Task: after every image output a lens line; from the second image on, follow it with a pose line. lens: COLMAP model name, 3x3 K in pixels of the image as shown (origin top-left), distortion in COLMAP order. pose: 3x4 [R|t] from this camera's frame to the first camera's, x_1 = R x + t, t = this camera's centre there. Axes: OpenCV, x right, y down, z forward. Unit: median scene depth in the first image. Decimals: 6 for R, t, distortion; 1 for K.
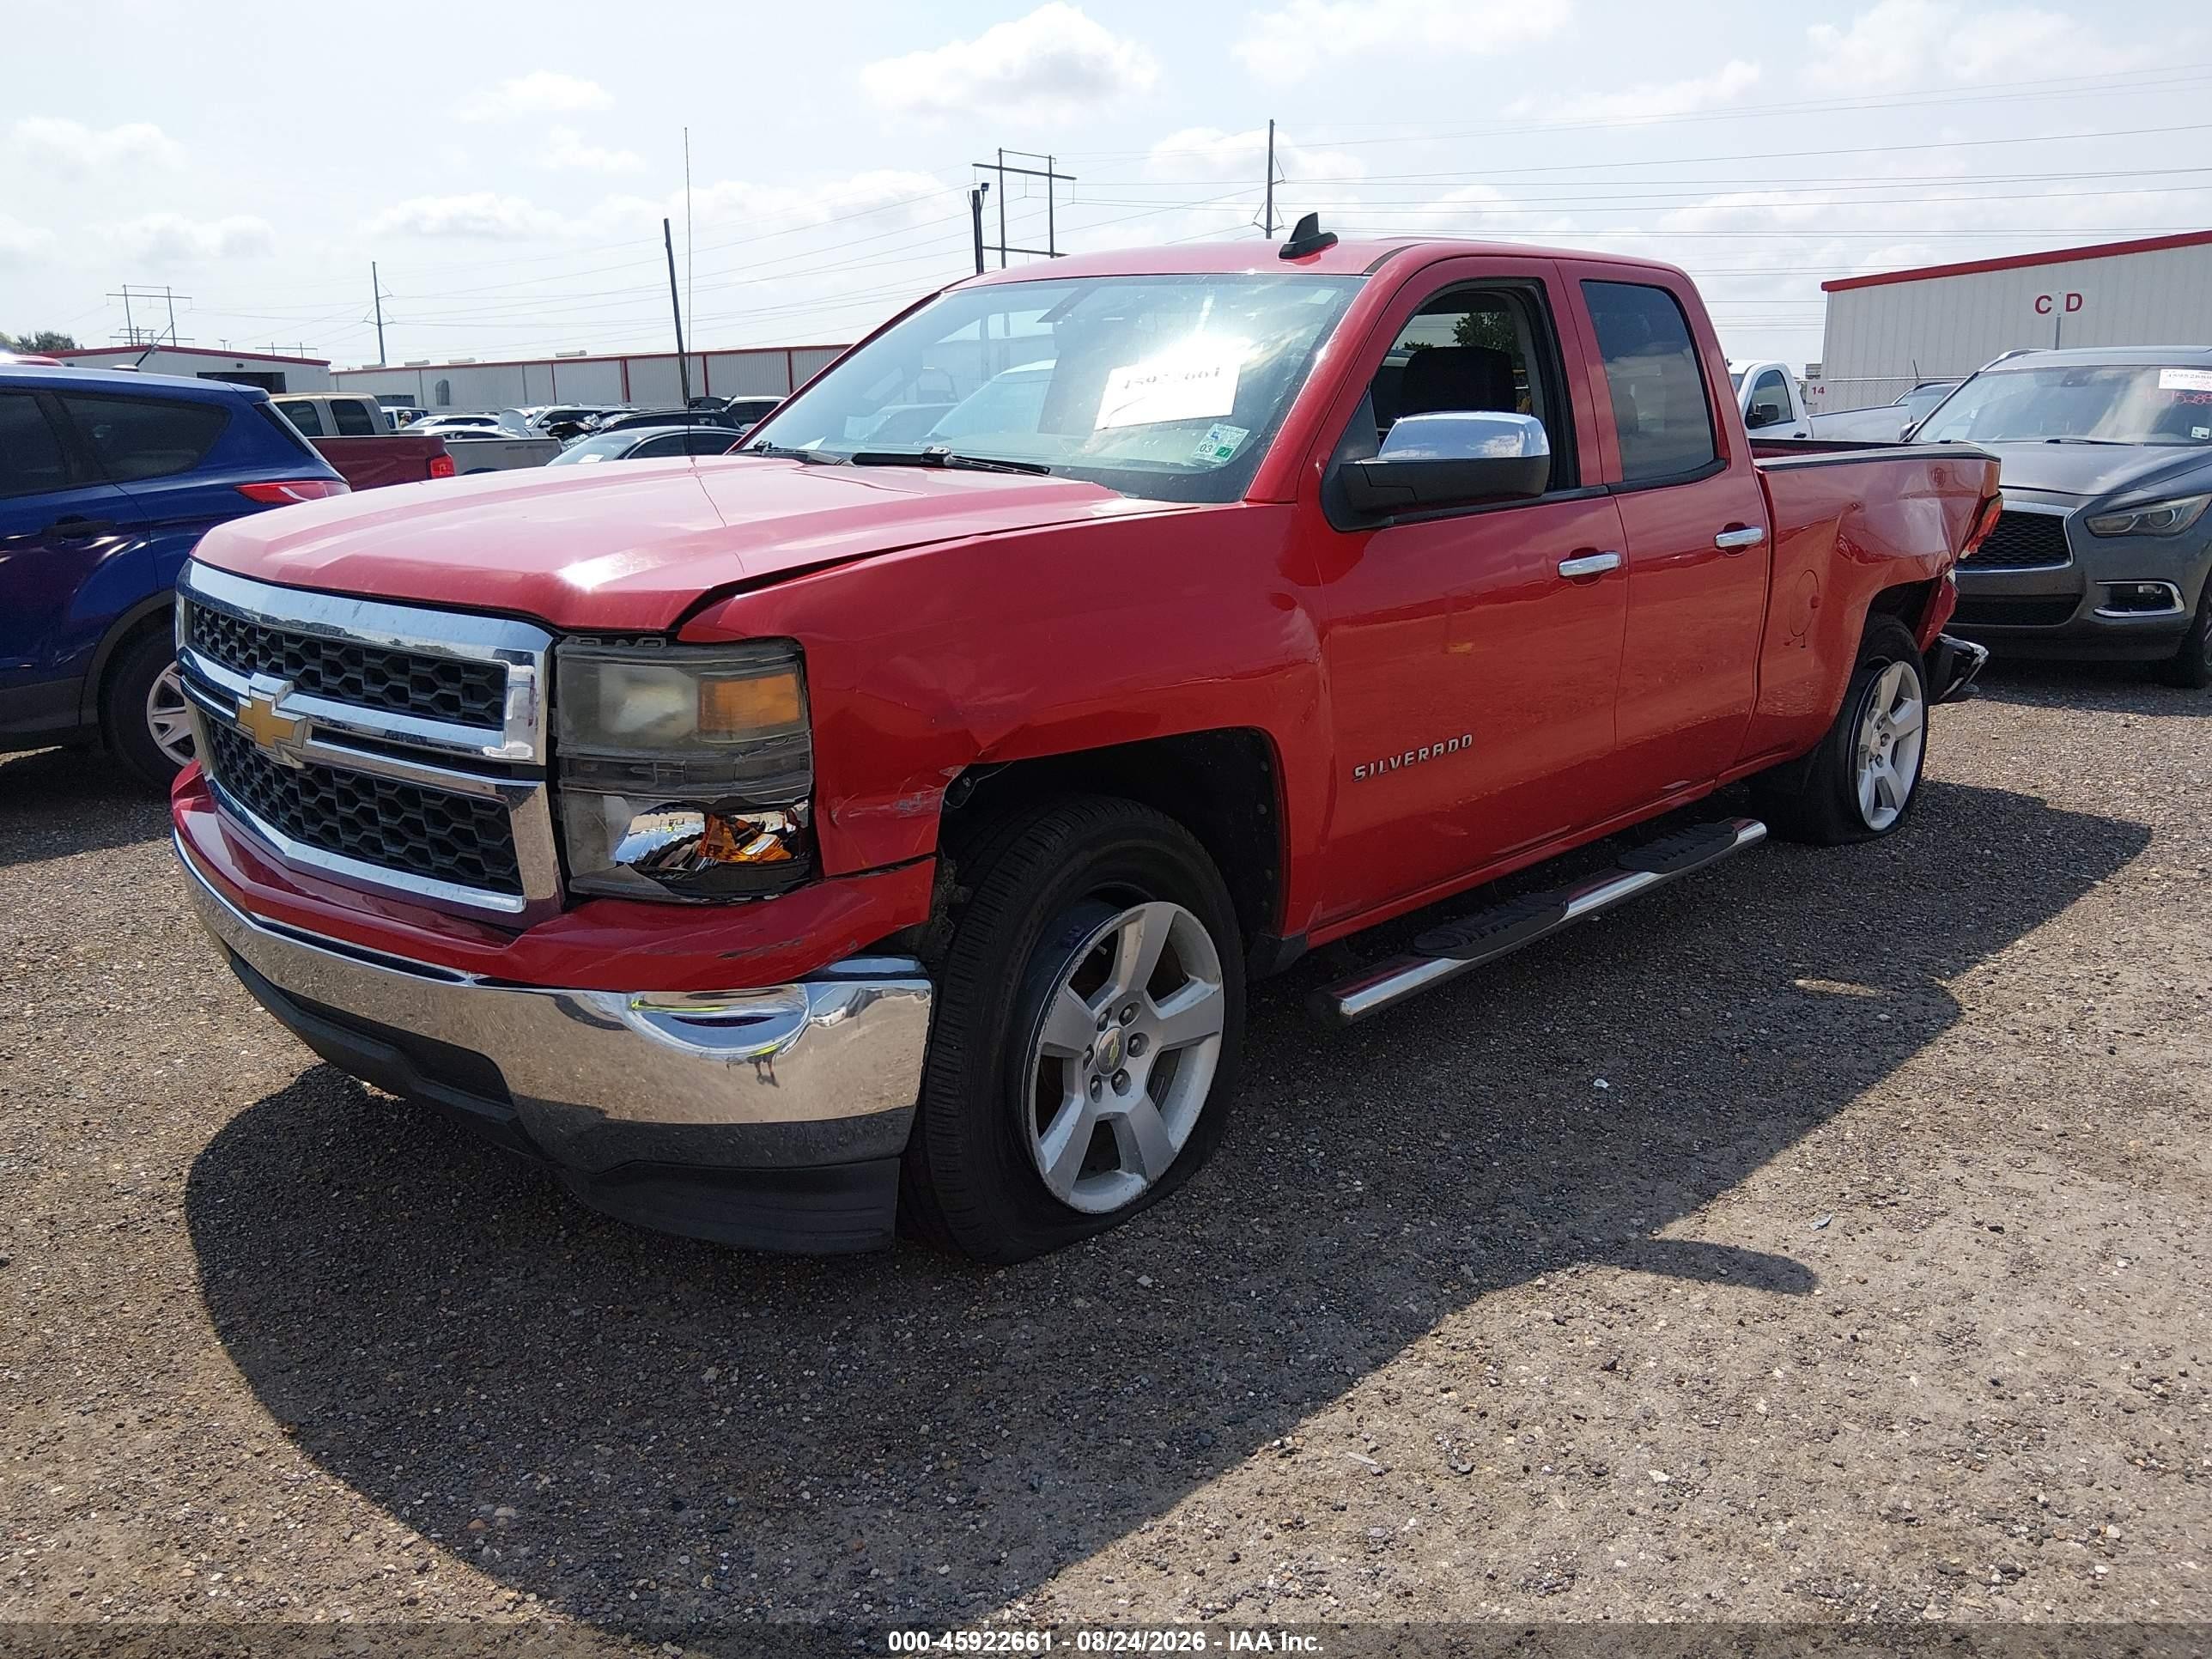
lens RADIAL K [[1615.8, 0, 1116.5], [0, 1615.8, 873.0], [0, 0, 1]] dist [0.005472, -0.010459]
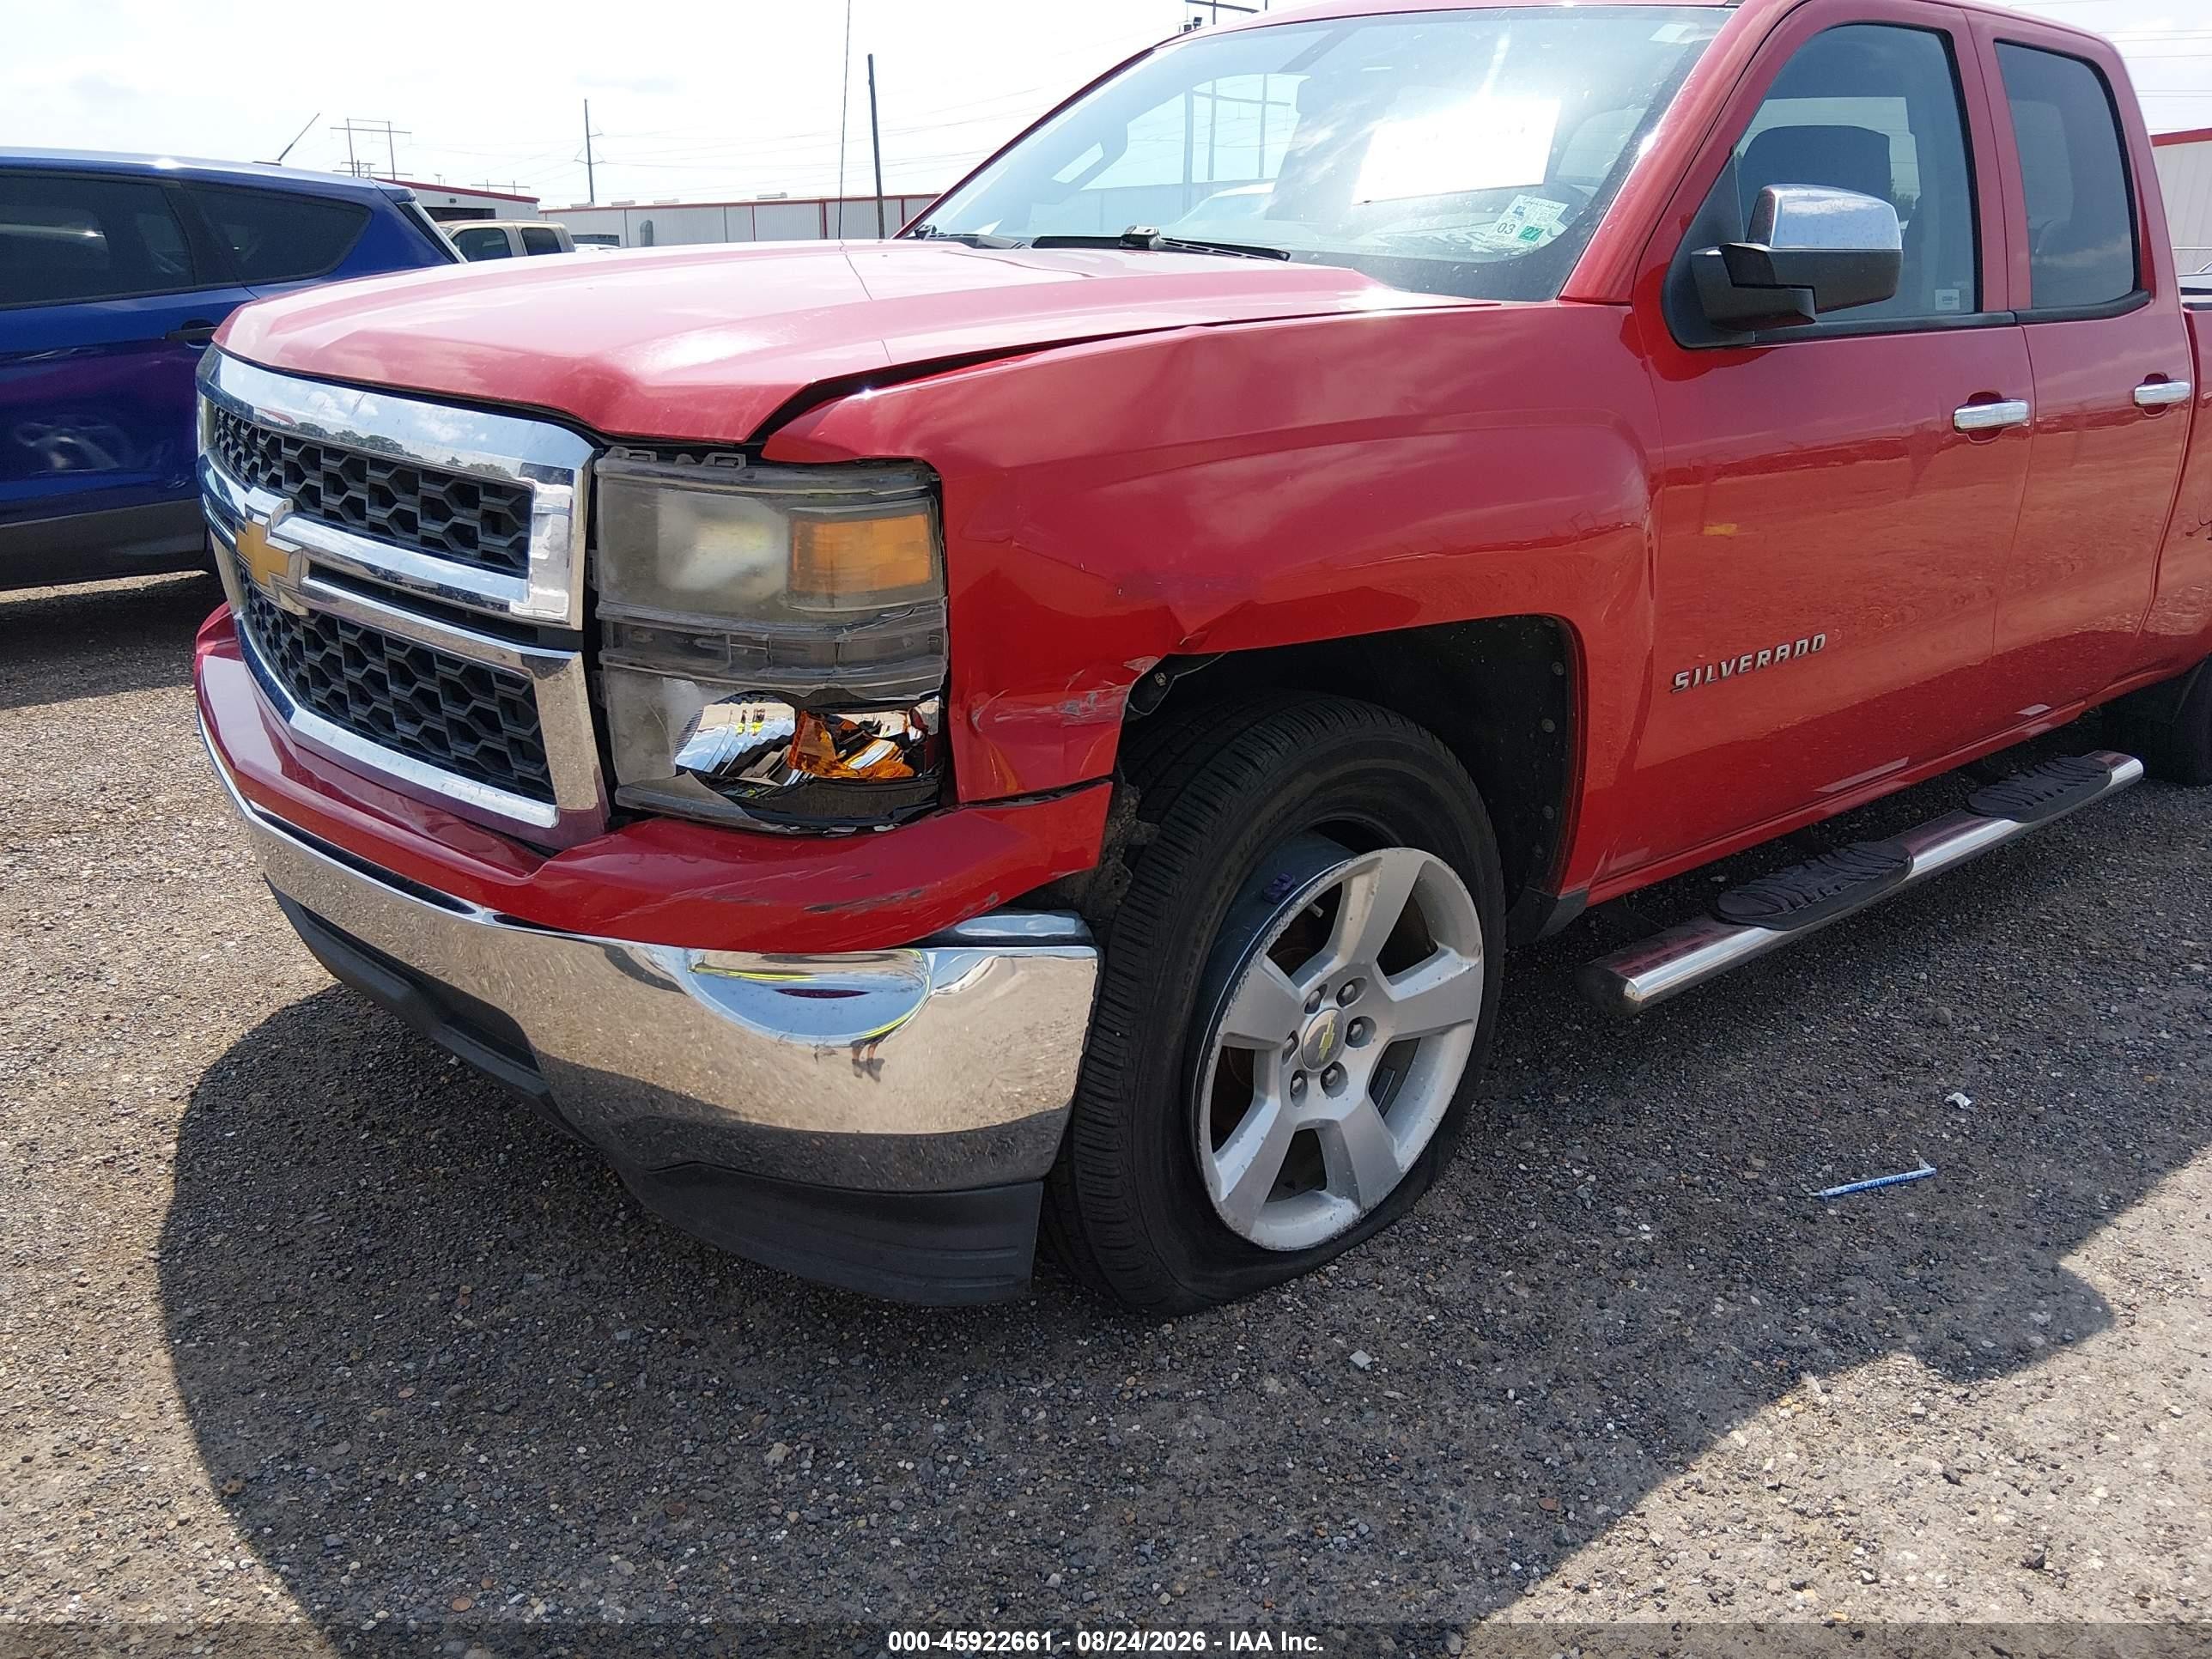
lens RADIAL K [[1636.9, 0, 1078.6], [0, 1636.9, 836.3], [0, 0, 1]] dist [0.126653, -0.208667]
pose [[0.990351, 0.060448, -0.124701, -0.032983], [-0.053432, 0.996835, 0.058859, -0.026936], [0.127864, -0.051628, 0.990447, 0.262759]]
